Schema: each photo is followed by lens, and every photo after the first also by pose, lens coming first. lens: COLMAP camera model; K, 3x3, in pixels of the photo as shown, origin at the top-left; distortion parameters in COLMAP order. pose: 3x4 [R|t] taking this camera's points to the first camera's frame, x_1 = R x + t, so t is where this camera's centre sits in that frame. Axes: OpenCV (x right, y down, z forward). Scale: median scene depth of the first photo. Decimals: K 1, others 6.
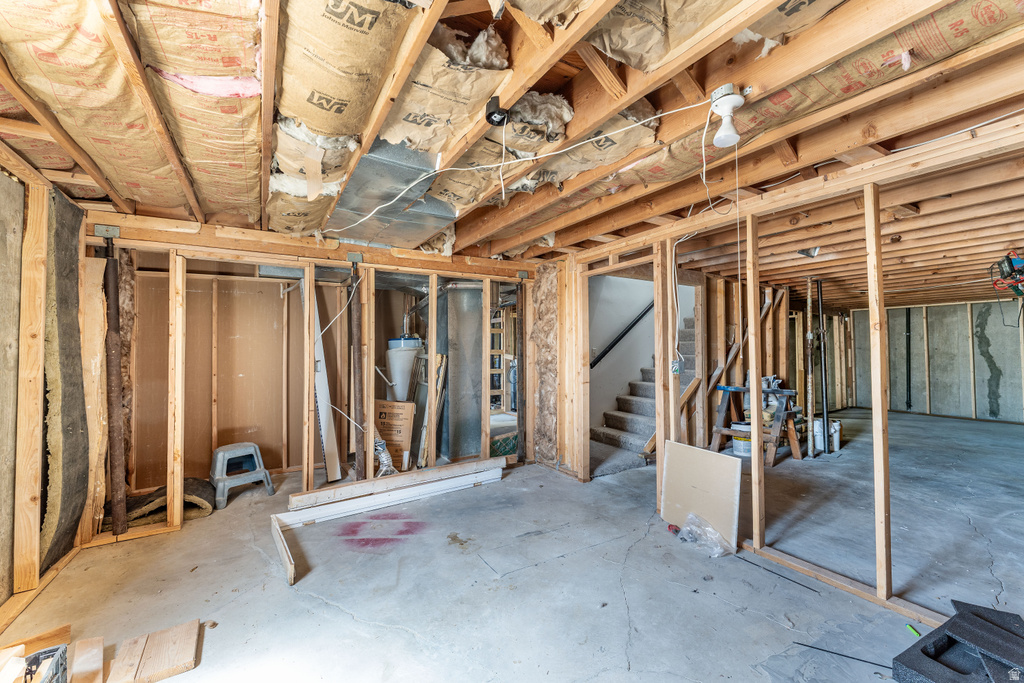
lens RADIAL K [[421.5, 0, 515.0], [0, 421.5, 323.7], [0, 0, 1]] dist [-0.000659, -0.000145]
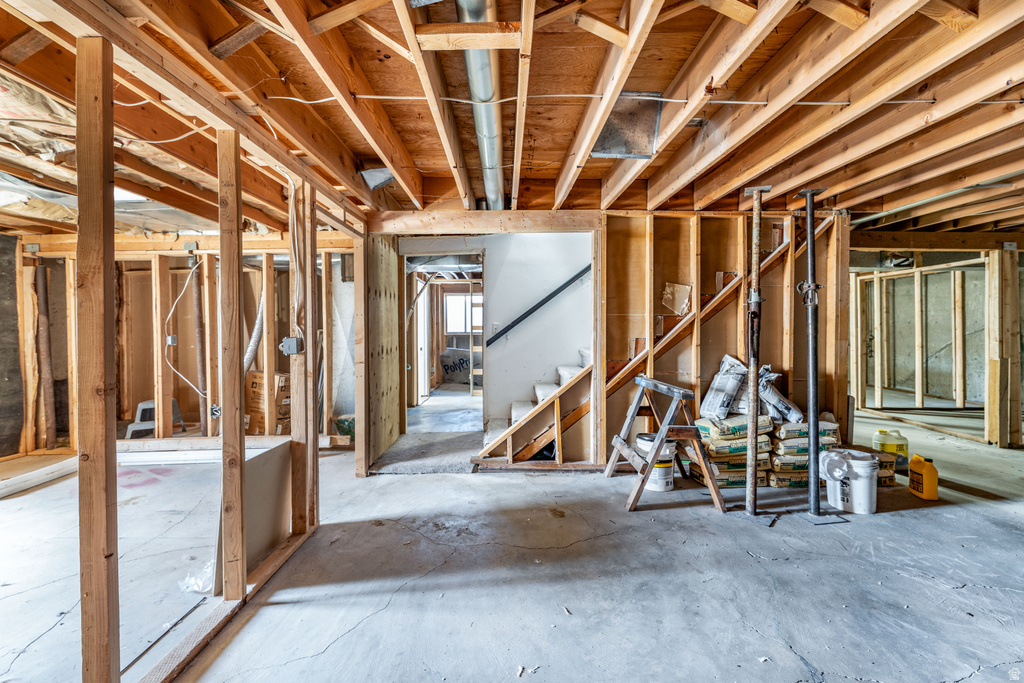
lens RADIAL K [[421.5, 0, 515.0], [0, 421.5, 323.7], [0, 0, 1]] dist [-0.000659, -0.000145]
pose [[0.850615, -0.005395, -0.525761, 1.062455], [0.037853, 0.997981, 0.051001, 0.031018], [0.524424, -0.063284, 0.849102, 0.522448]]
